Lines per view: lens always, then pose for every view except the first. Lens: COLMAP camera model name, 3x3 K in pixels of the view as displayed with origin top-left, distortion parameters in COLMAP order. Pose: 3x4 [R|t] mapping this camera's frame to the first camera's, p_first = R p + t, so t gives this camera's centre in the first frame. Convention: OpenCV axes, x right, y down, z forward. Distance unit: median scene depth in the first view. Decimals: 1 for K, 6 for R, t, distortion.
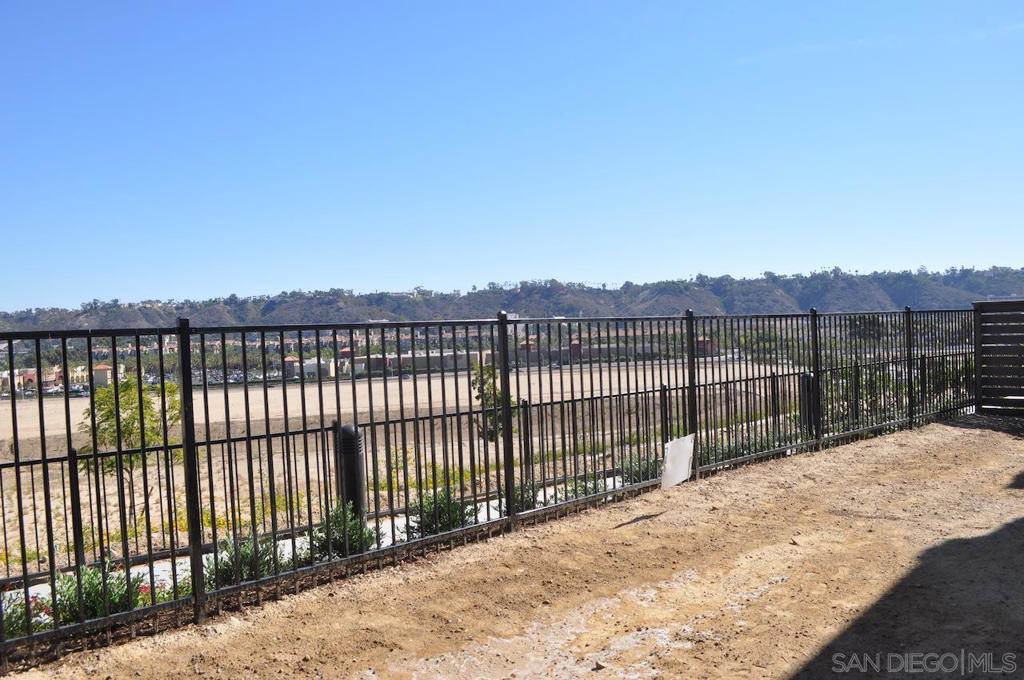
lens RADIAL K [[809.7, 0, 511.6], [0, 809.7, 339.6], [0, 0, 1]] dist [-0.082483, 0.016283]
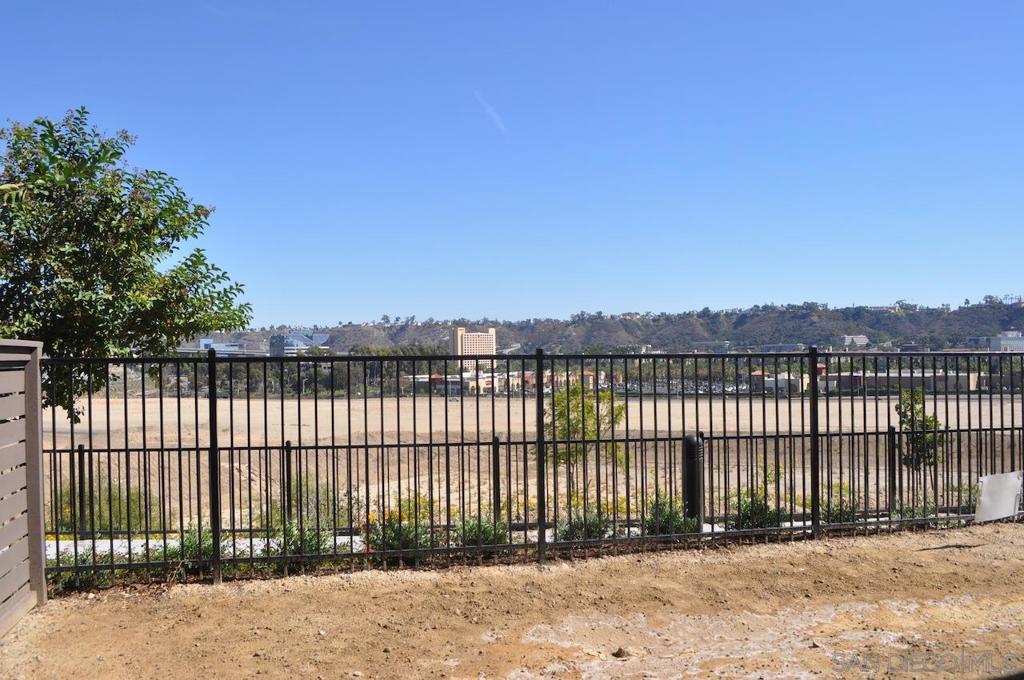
lens RADIAL K [[809.7, 0, 510.6], [0, 809.7, 338.3], [0, 0, 1]] dist [-0.082483, 0.016283]
pose [[0.840464, 0.021222, -0.541451, 0.305116], [-0.031059, 0.999477, -0.009037, -0.027244], [0.540976, 0.024412, 0.840683, -0.230609]]
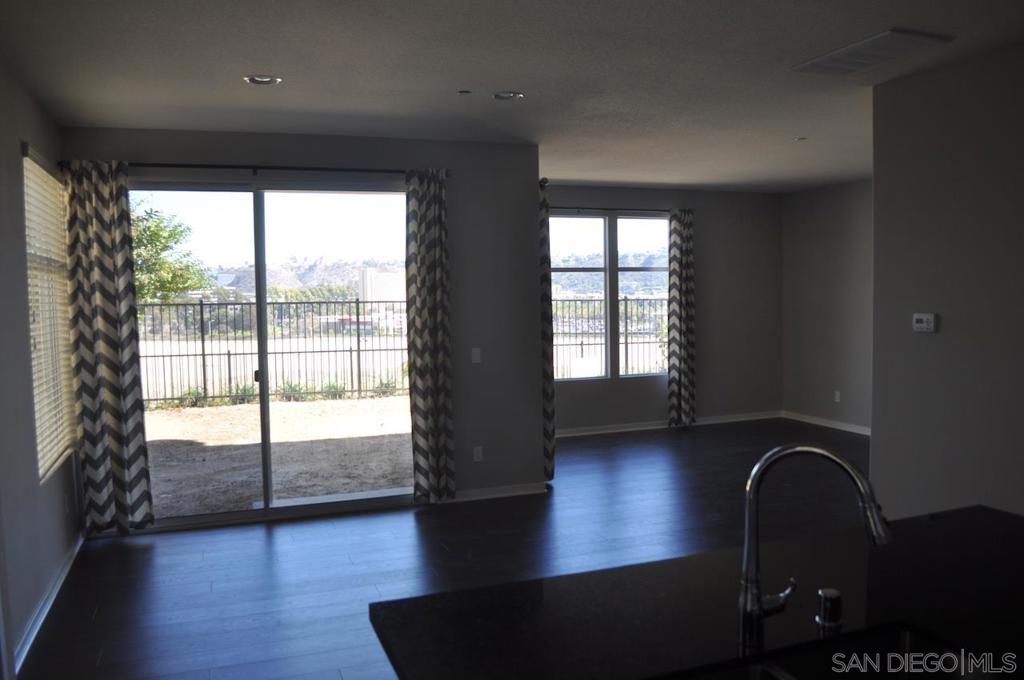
lens RADIAL K [[809.7, 0, 517.7], [0, 809.7, 346.0], [0, 0, 1]] dist [-0.082483, 0.016283]
pose [[0.898009, 0.059463, -0.435940, 1.404271], [-0.031699, 0.996994, 0.070693, -0.076363], [0.438834, -0.049664, 0.897195, -1.413003]]
